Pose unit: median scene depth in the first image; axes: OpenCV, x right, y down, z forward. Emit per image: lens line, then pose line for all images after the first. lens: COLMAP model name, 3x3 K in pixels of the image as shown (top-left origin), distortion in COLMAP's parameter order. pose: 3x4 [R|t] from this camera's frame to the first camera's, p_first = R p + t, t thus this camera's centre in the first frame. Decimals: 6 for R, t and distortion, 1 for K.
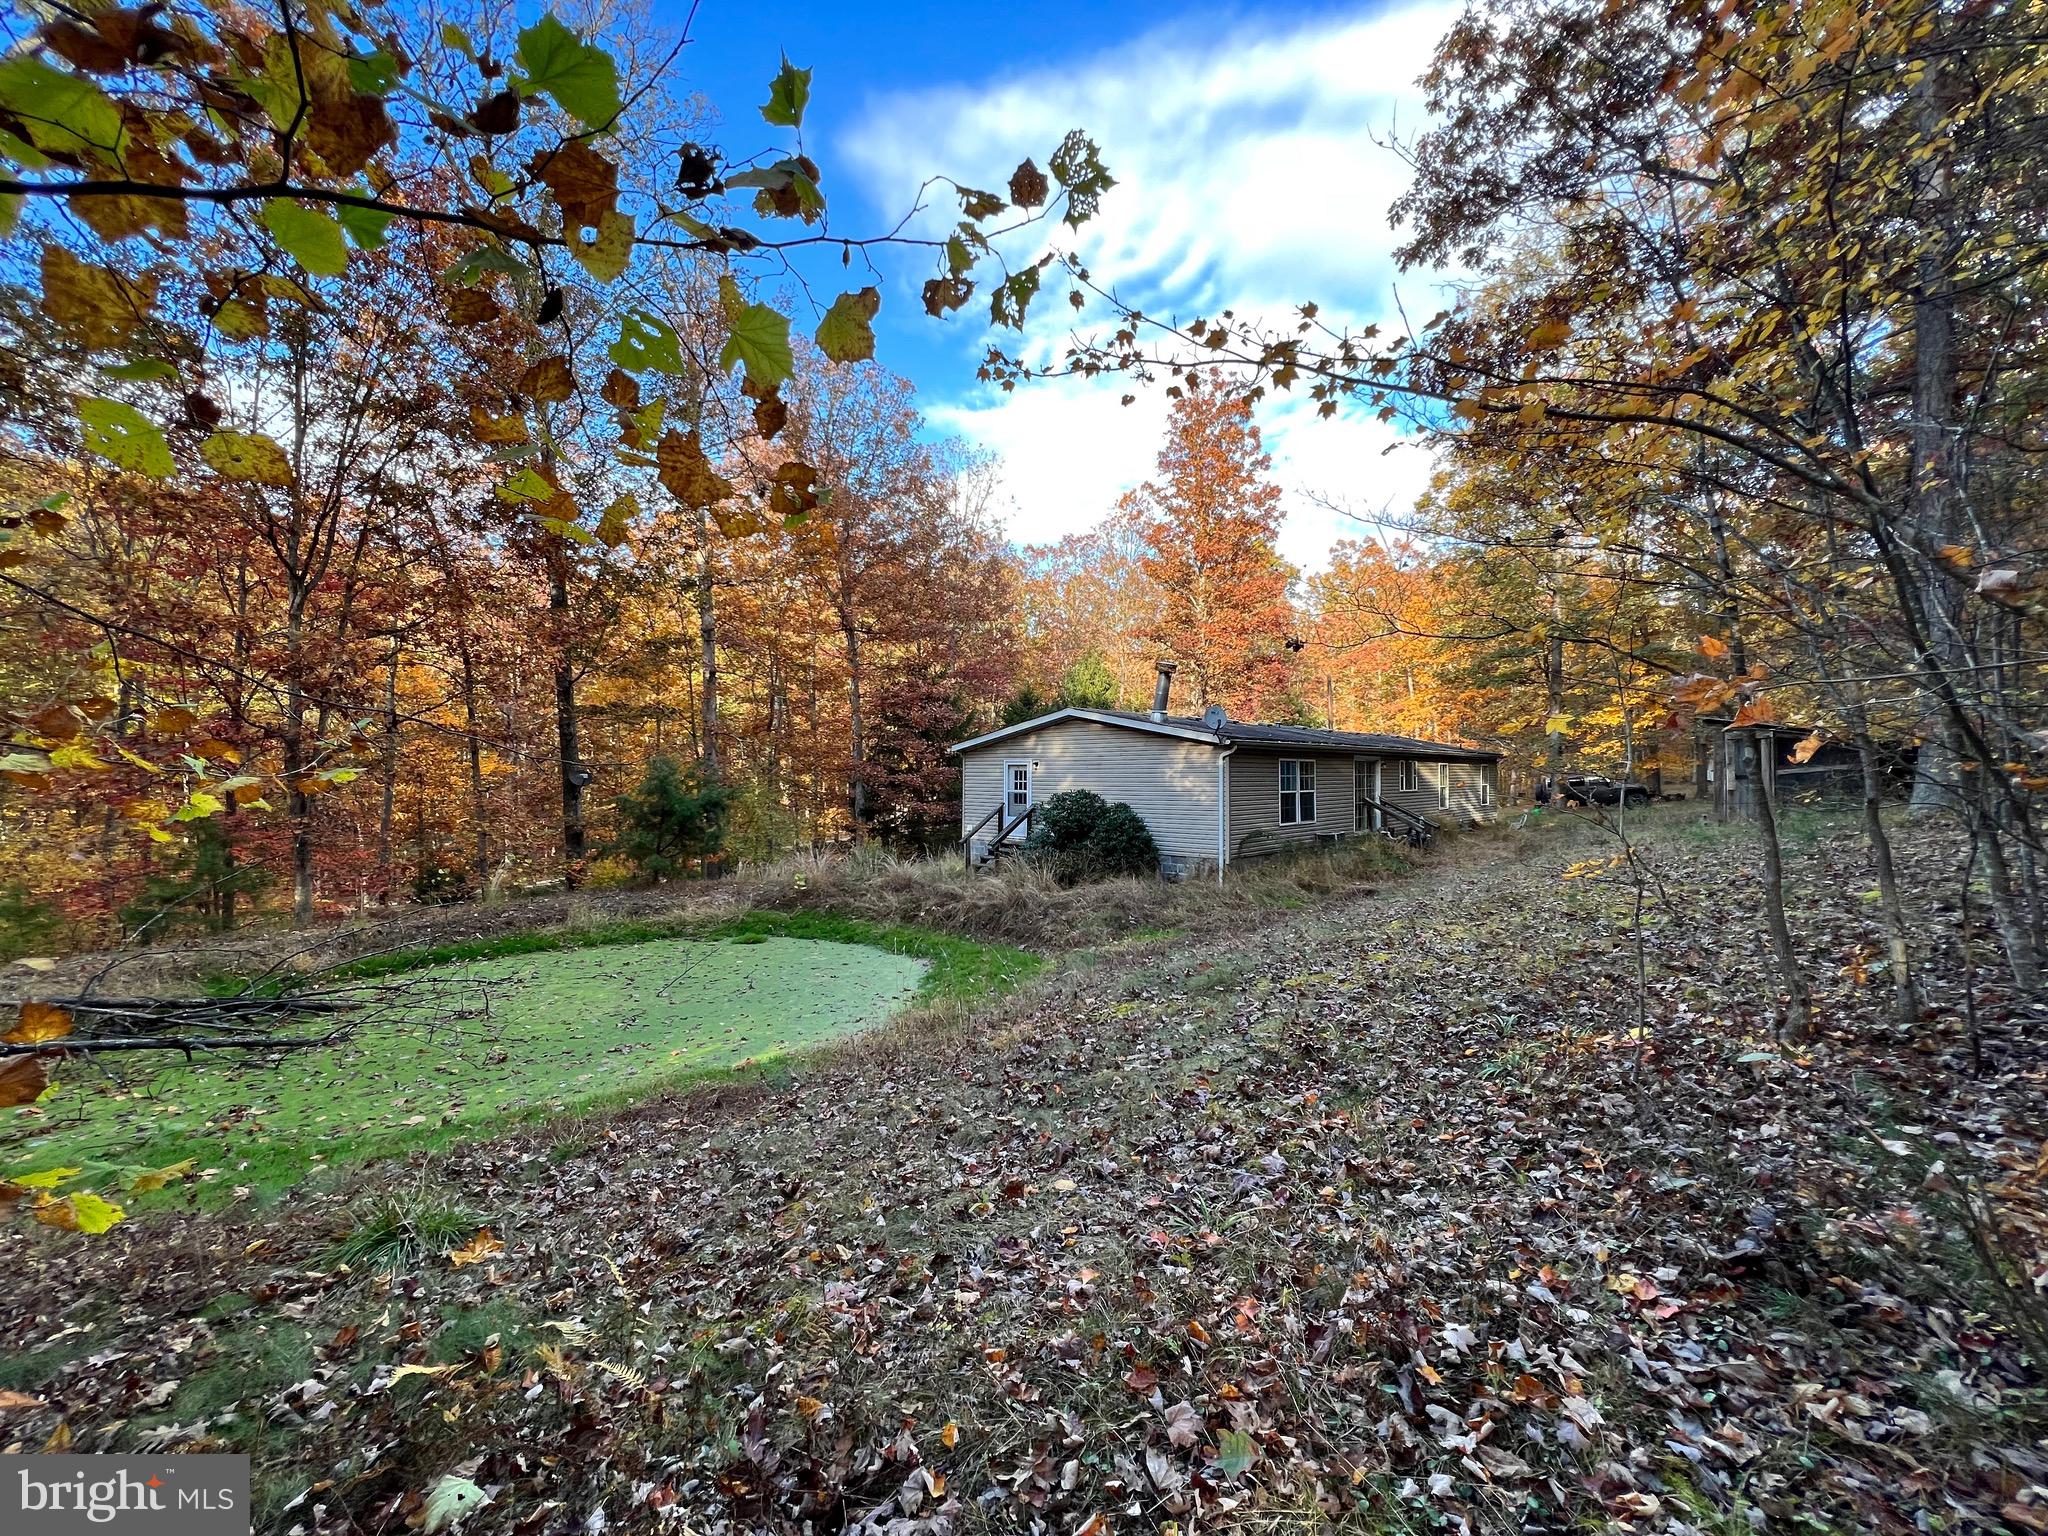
lens RADIAL K [[813.3, 0, 1024.0], [0, 813.3, 768.0], [0, 0, 1]] dist [0.000053, 0.000165]
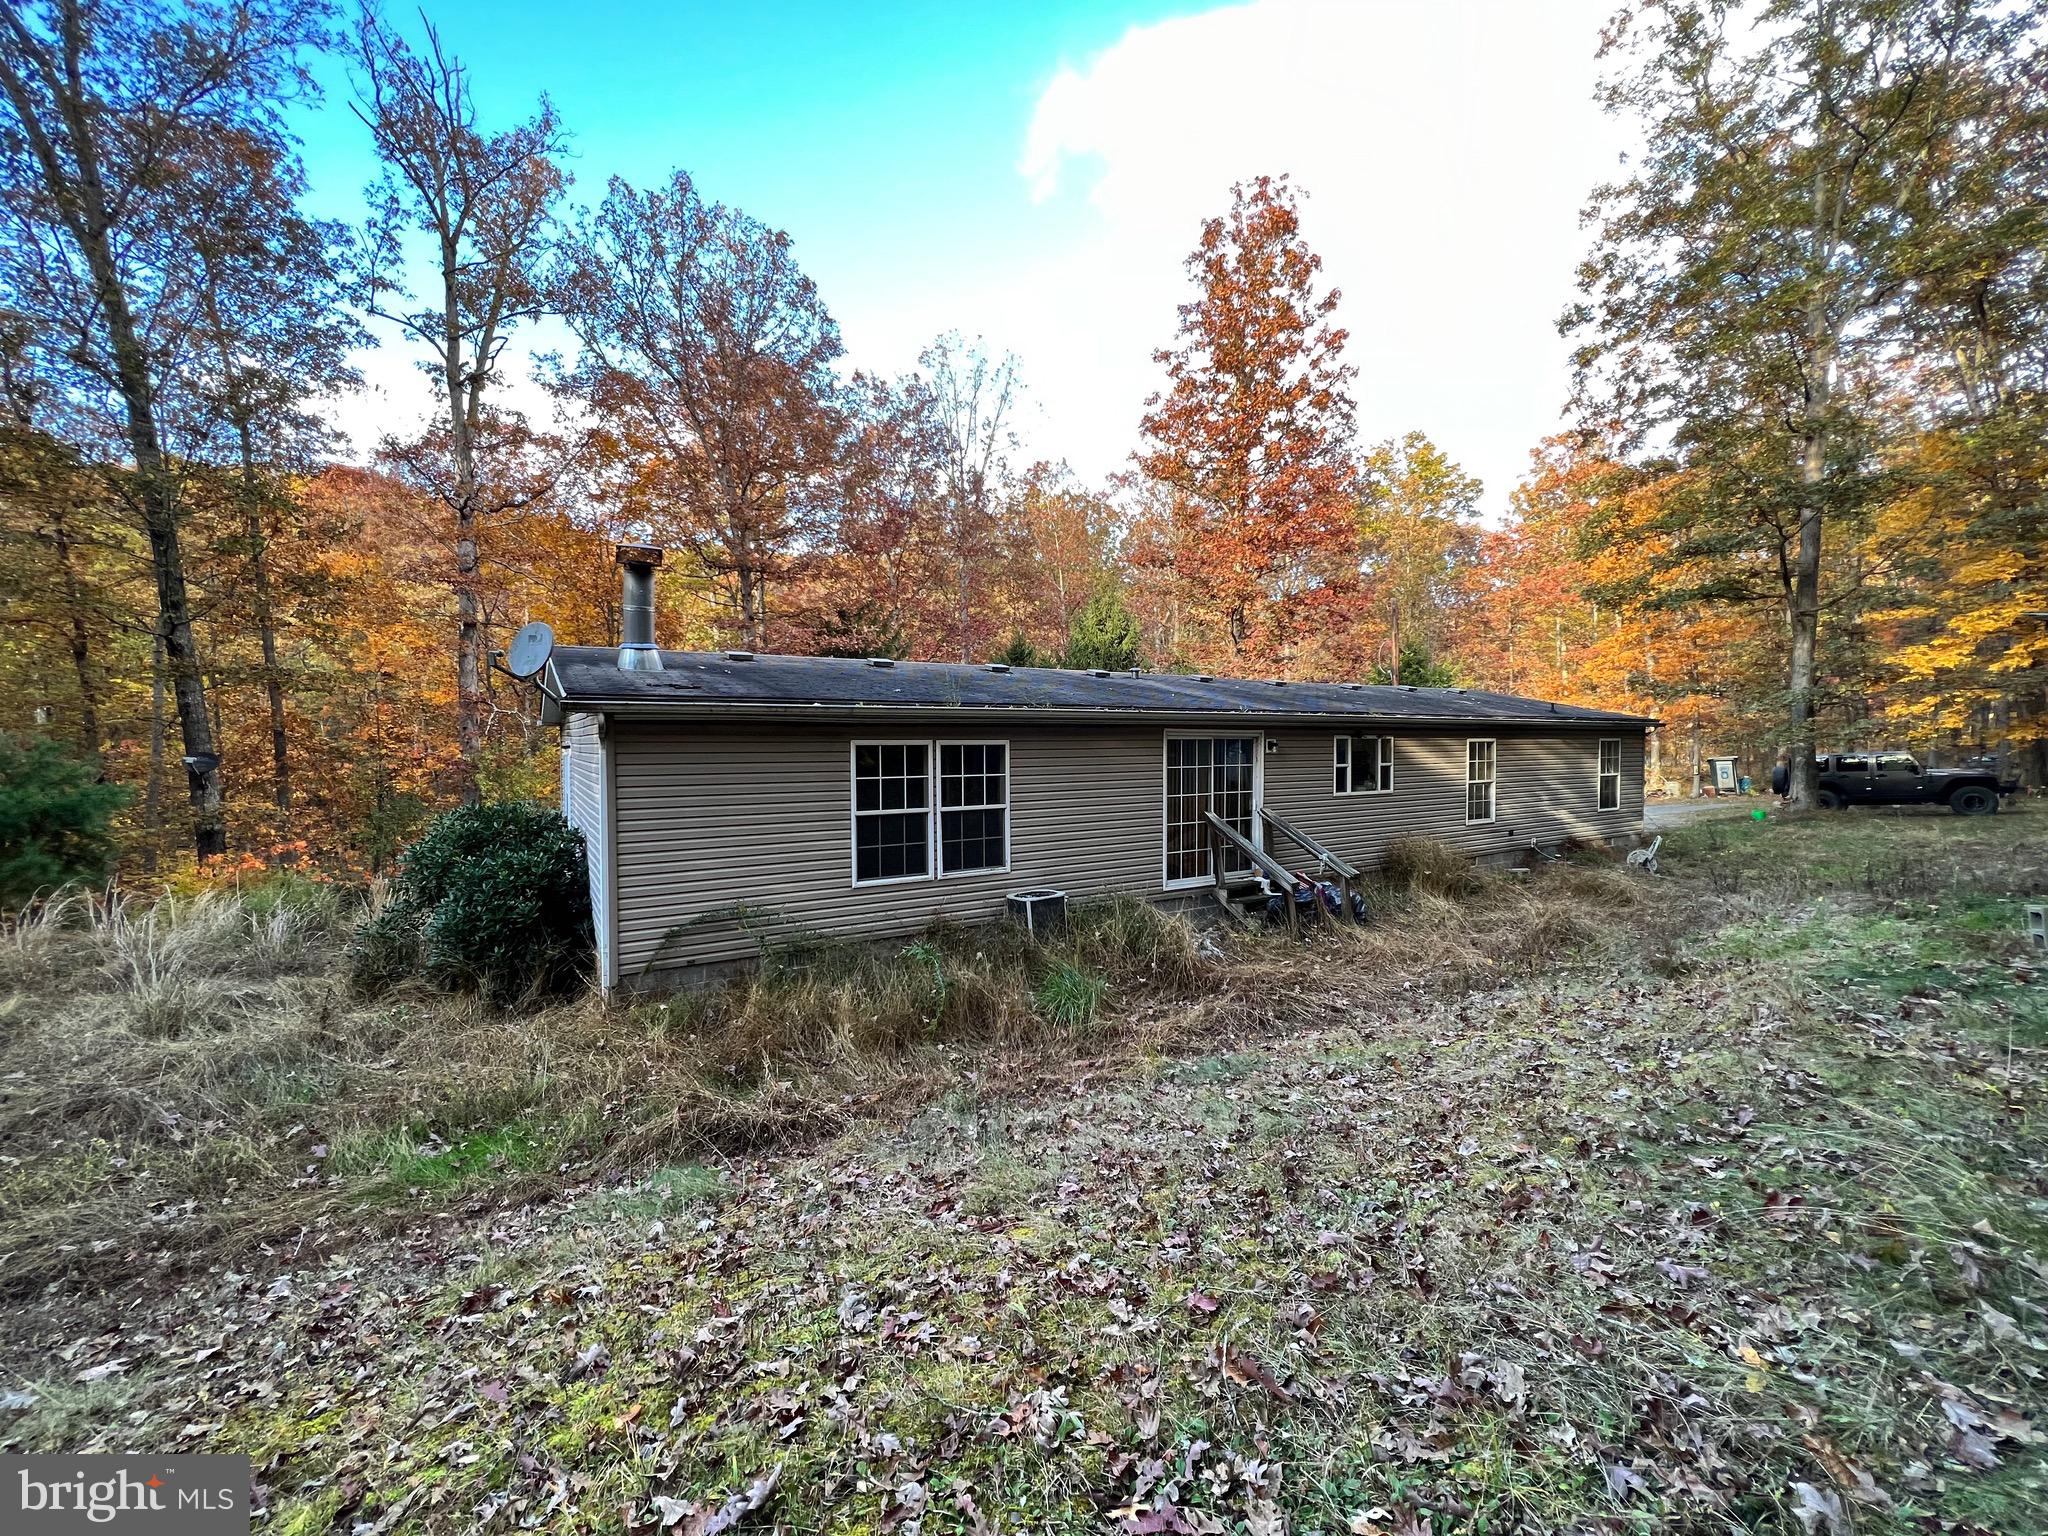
lens RADIAL K [[813.3, 0, 1024.0], [0, 813.3, 768.0], [0, 0, 1]] dist [0.000053, 0.000165]
pose [[0.967668, 0.007298, -0.252122, 0.256632], [0.003534, 0.999091, 0.042485, -0.007441], [0.252203, -0.042003, 0.966762, 0.285361]]
